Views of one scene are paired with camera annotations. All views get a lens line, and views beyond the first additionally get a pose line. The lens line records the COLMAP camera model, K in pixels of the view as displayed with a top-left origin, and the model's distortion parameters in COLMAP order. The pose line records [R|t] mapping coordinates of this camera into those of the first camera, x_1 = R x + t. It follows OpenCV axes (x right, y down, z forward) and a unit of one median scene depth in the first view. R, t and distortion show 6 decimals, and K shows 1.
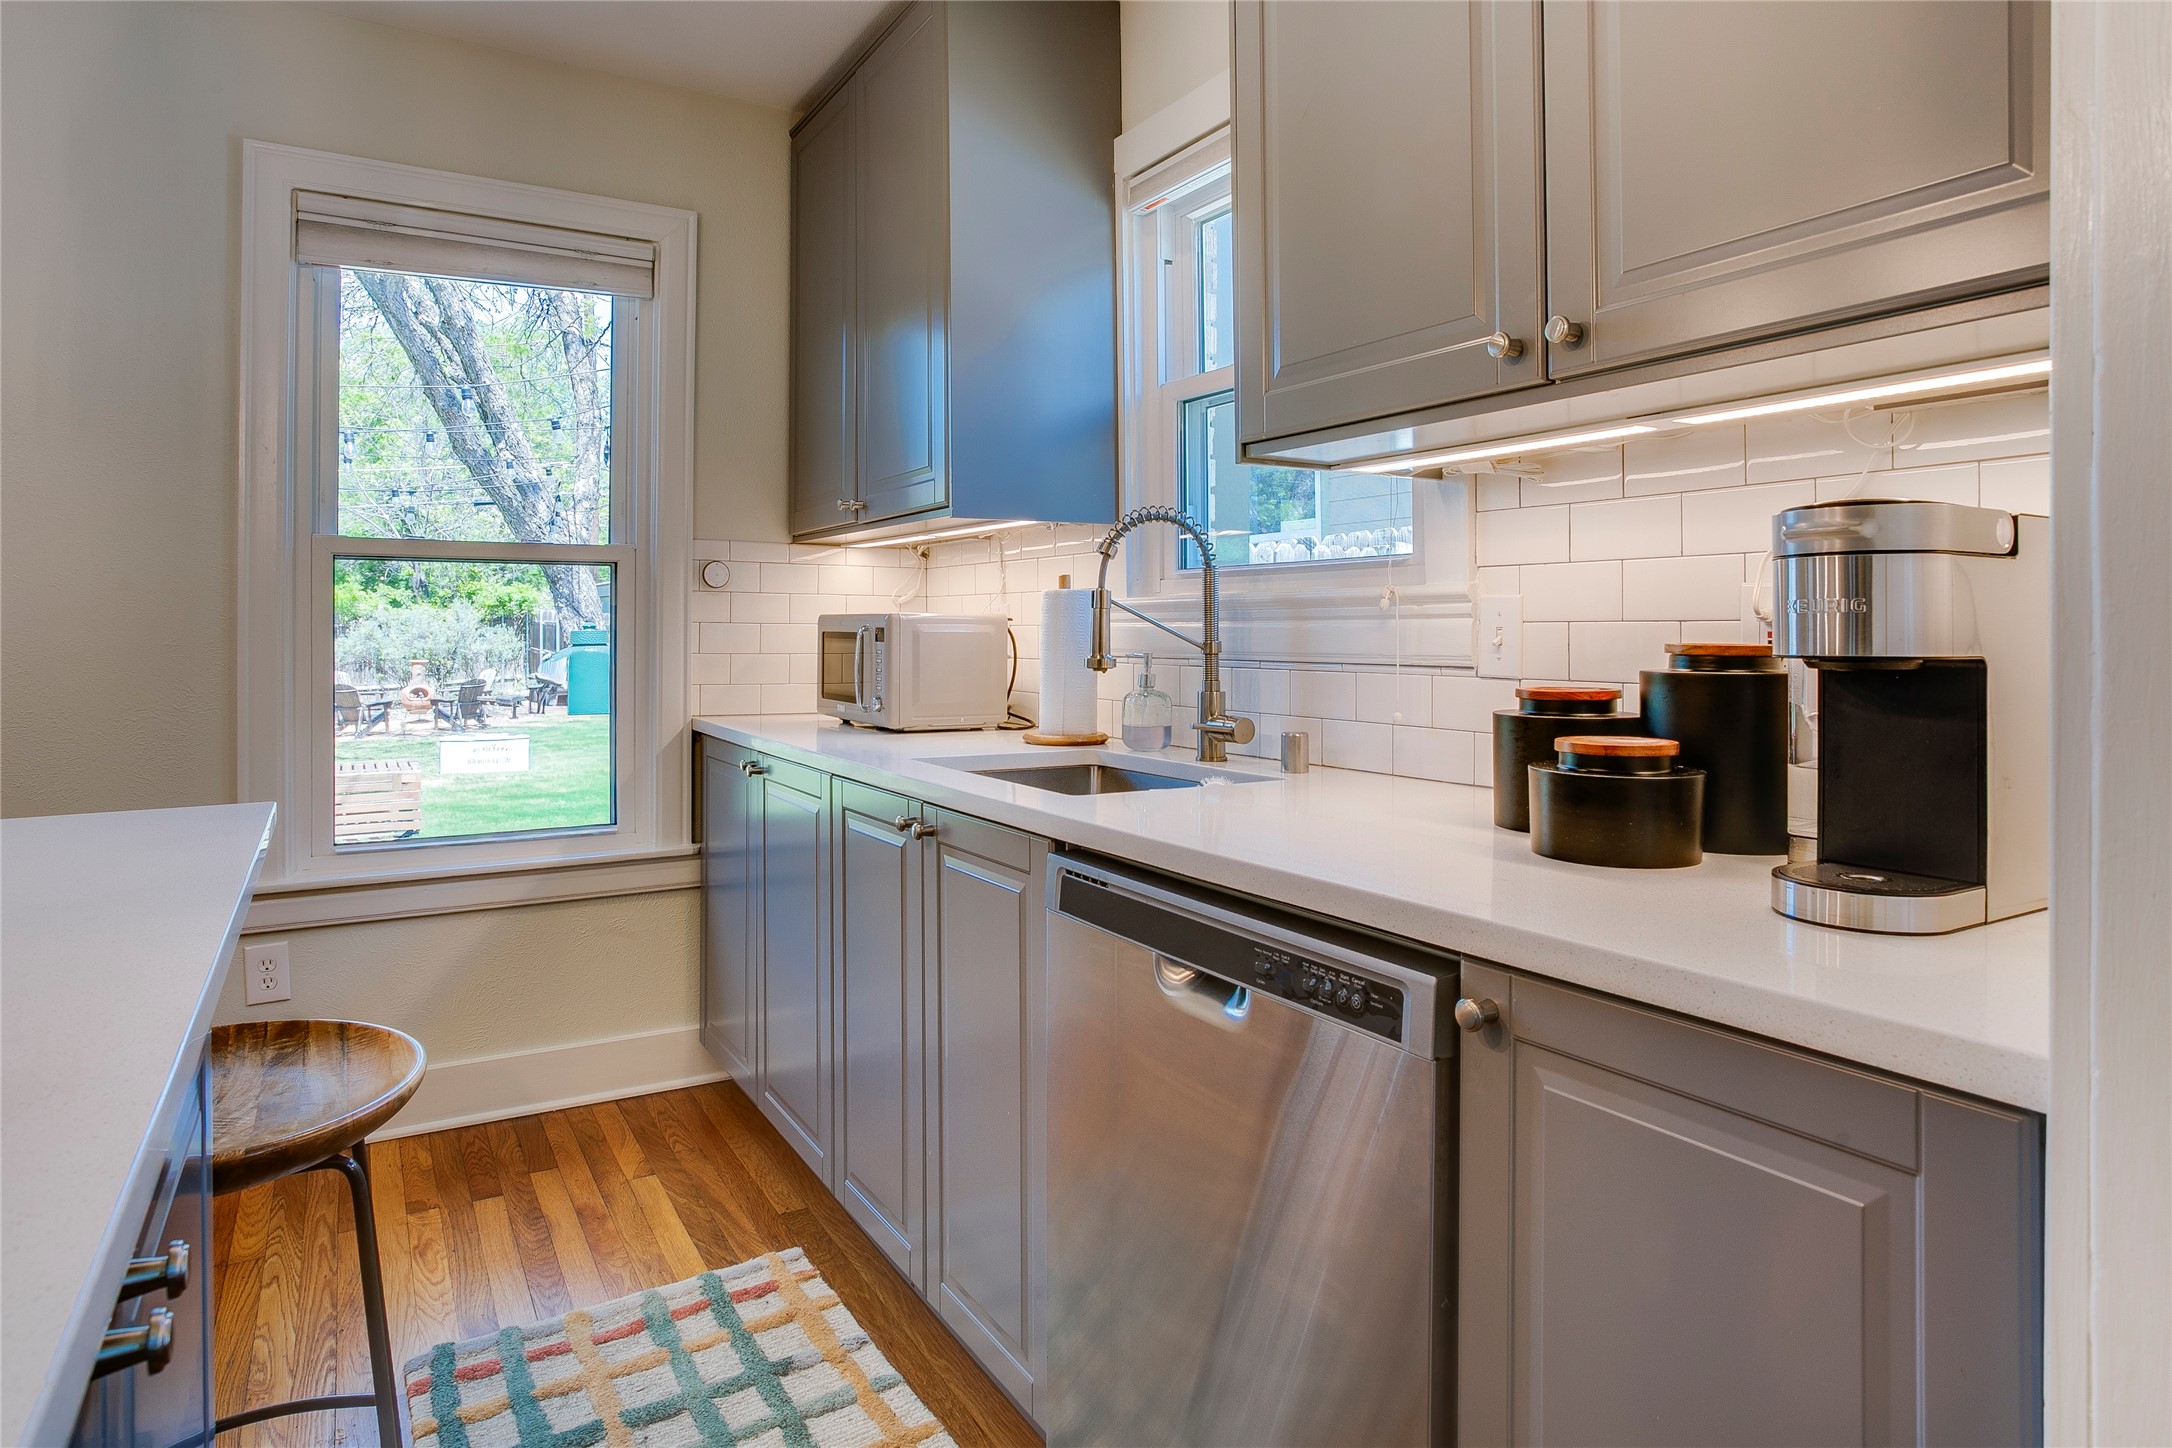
lens RADIAL K [[1209.8, 0, 1039.8], [0, 1209.8, 629.8], [0, 0, 1]] dist [-0.058221, 0.032670]
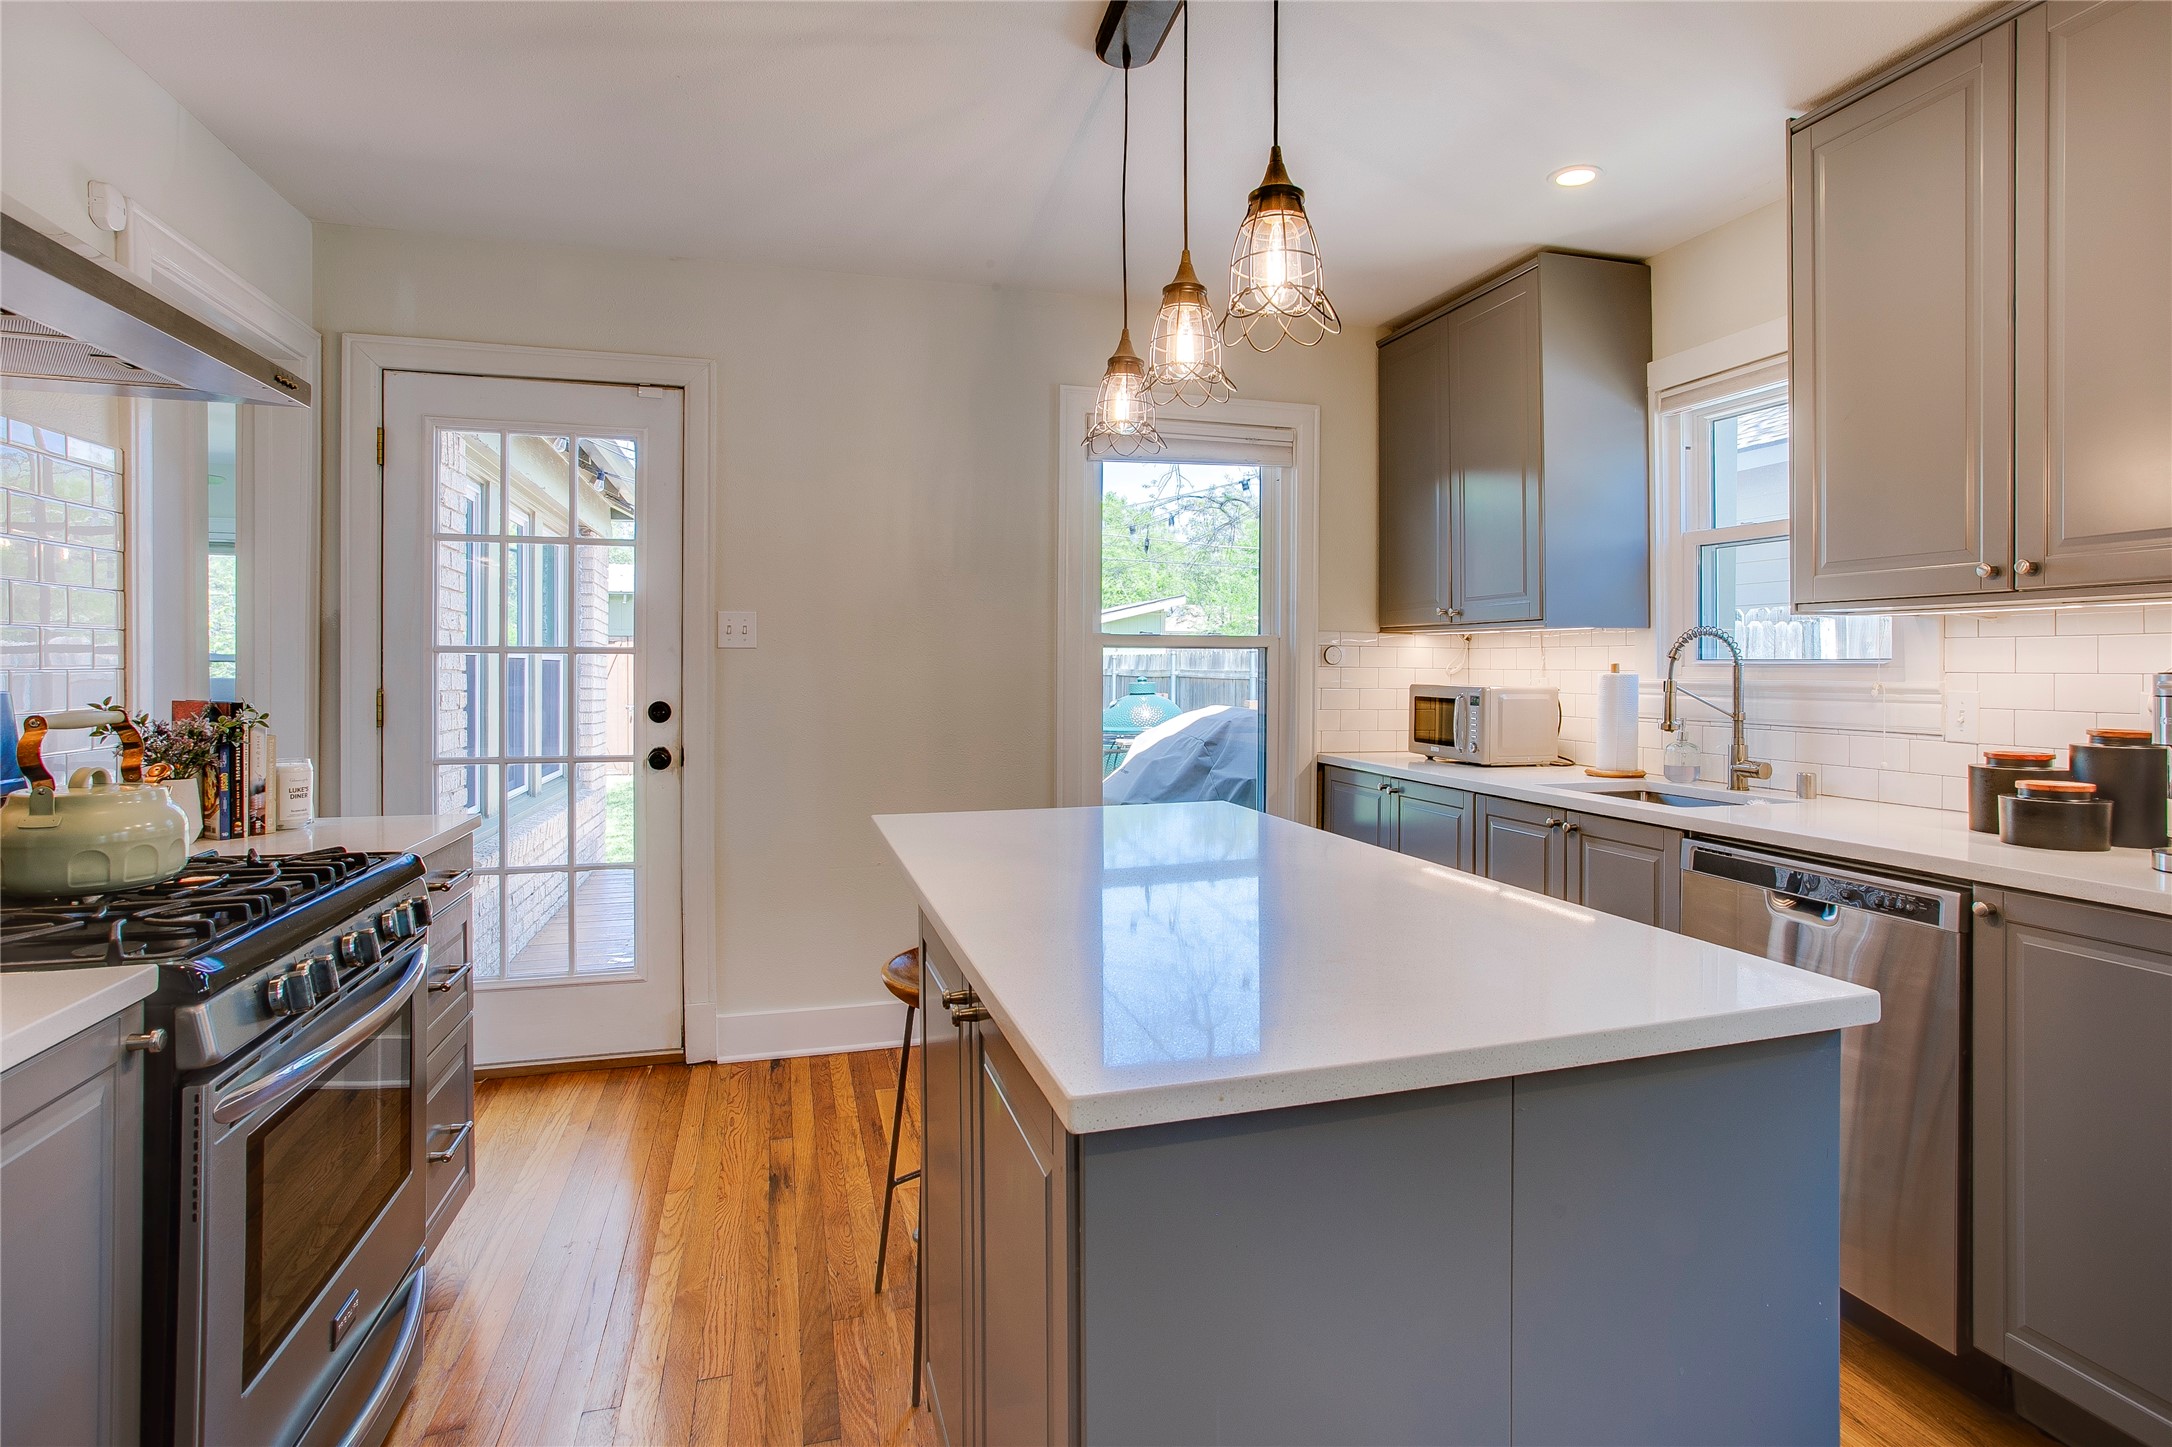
lens RADIAL K [[1128.5, 0, 1132.4], [0, 1128.5, 670.6], [0, 0, 1]] dist [-0.048907, 0.035335]
pose [[0.975859, 0.002553, -0.218386, -0.282990], [-0.001584, 0.999988, 0.004613, -0.045882], [0.218395, -0.004156, 0.975852, -0.520103]]
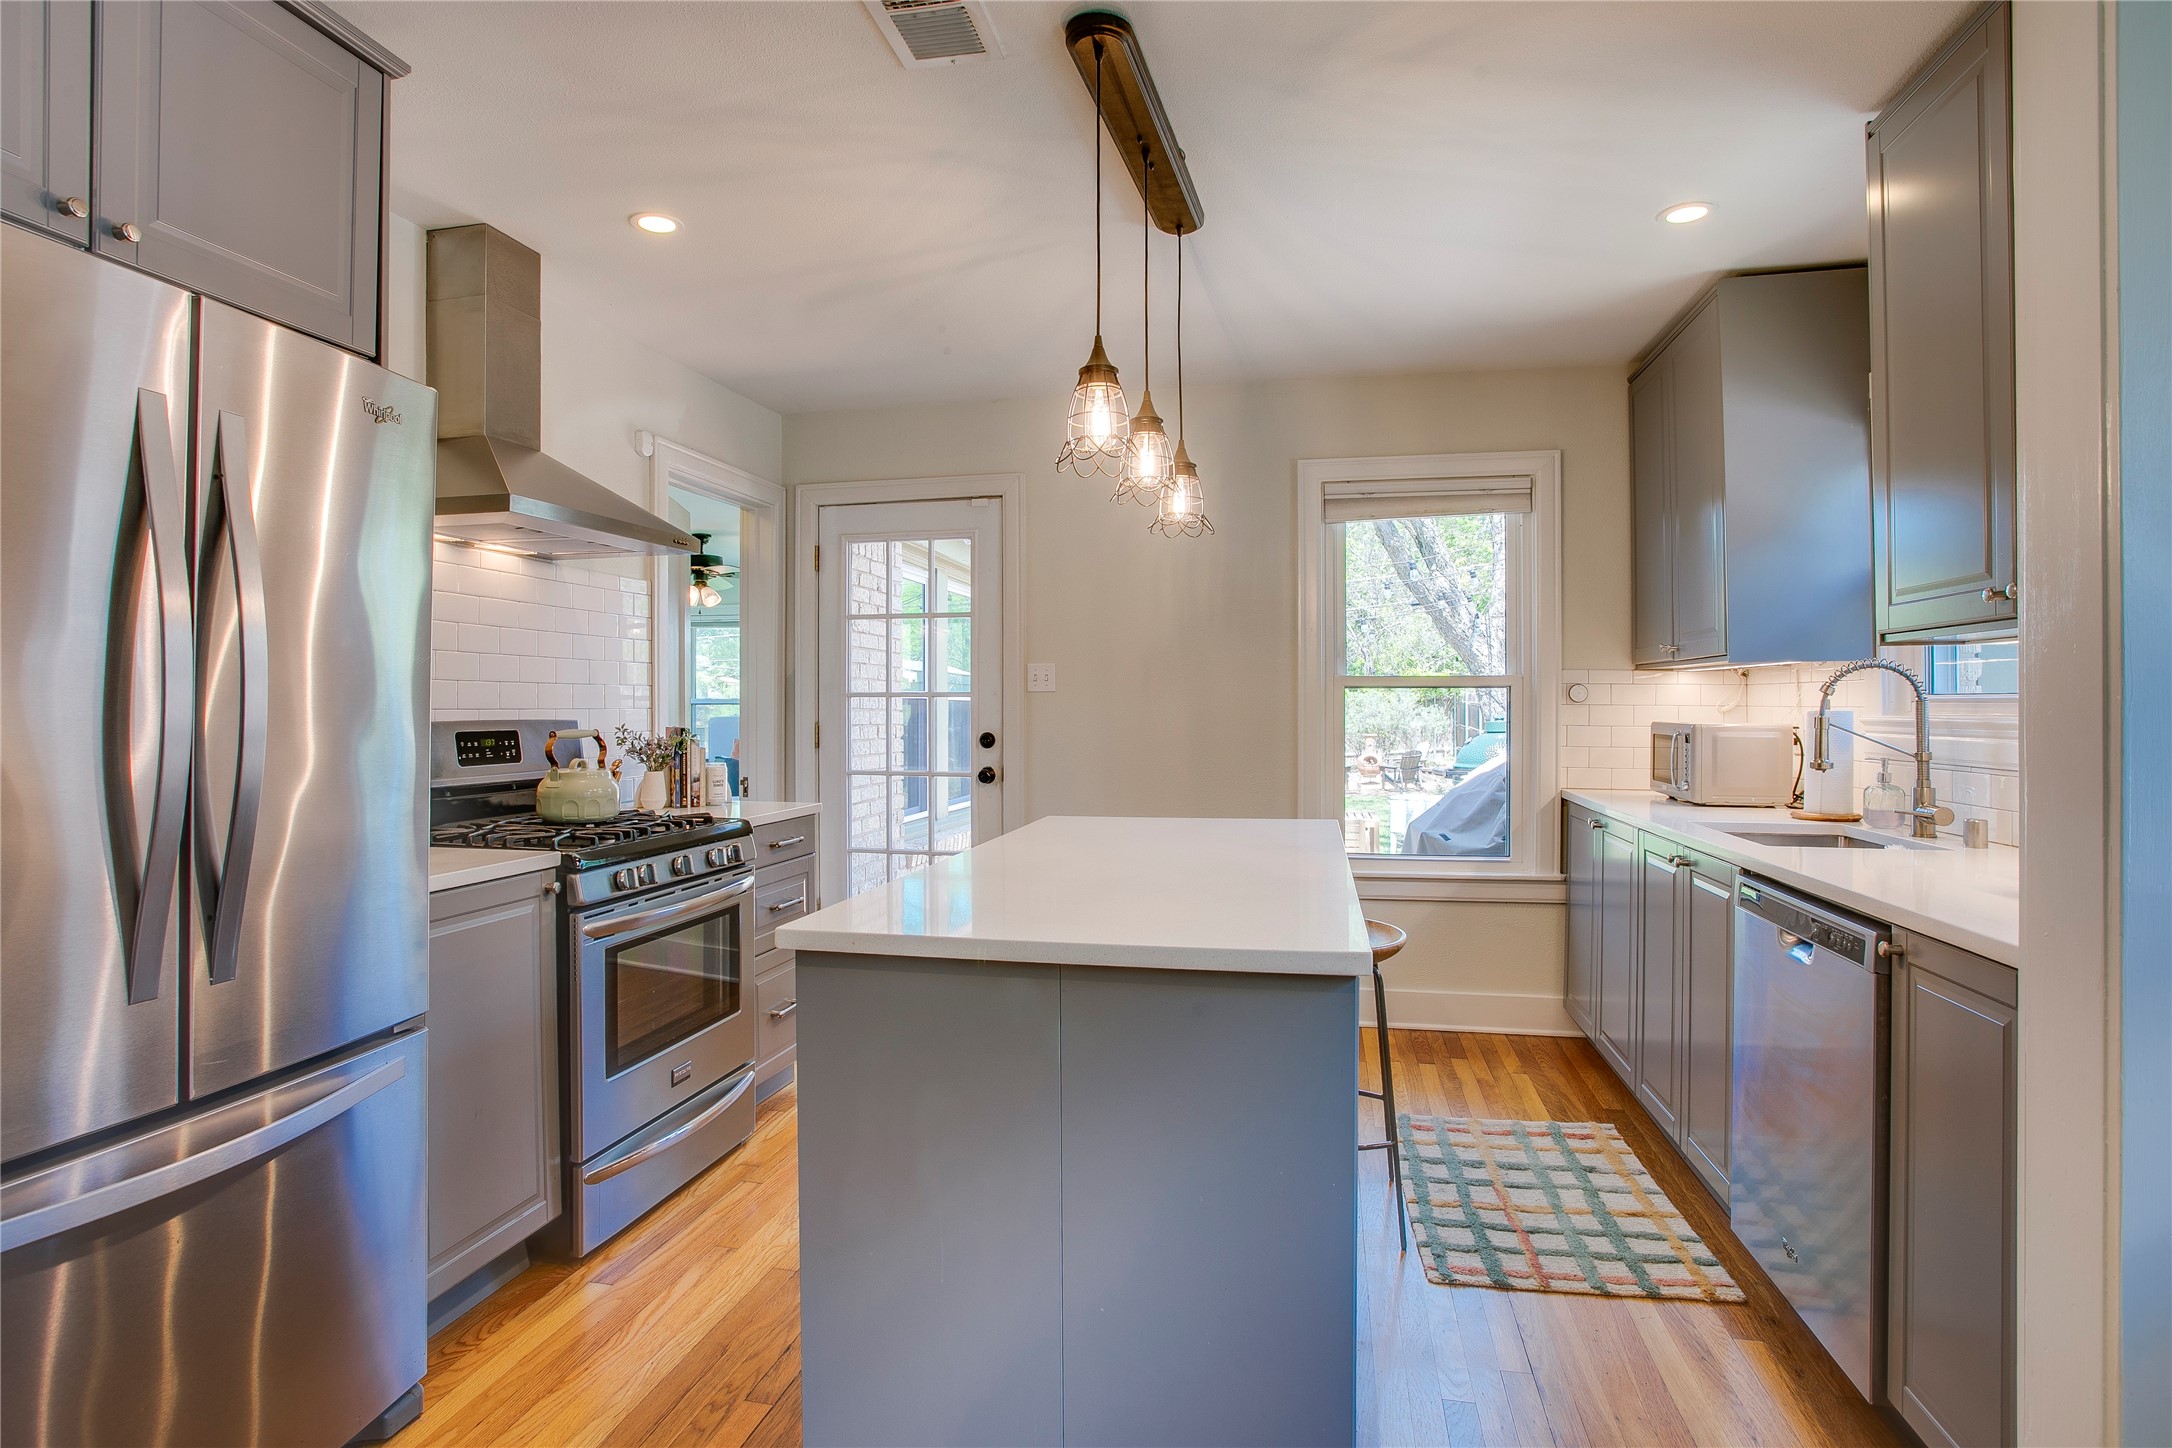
lens RADIAL K [[1101.2, 0, 1073.7], [0, 1101.2, 709.8], [0, 0, 1]] dist [-0.067869, 0.037122]
pose [[0.737852, 0.000200, -0.674963, 0.237903], [0.002277, 0.999994, 0.002785, -0.042046], [0.674959, -0.003592, 0.737847, -0.545867]]
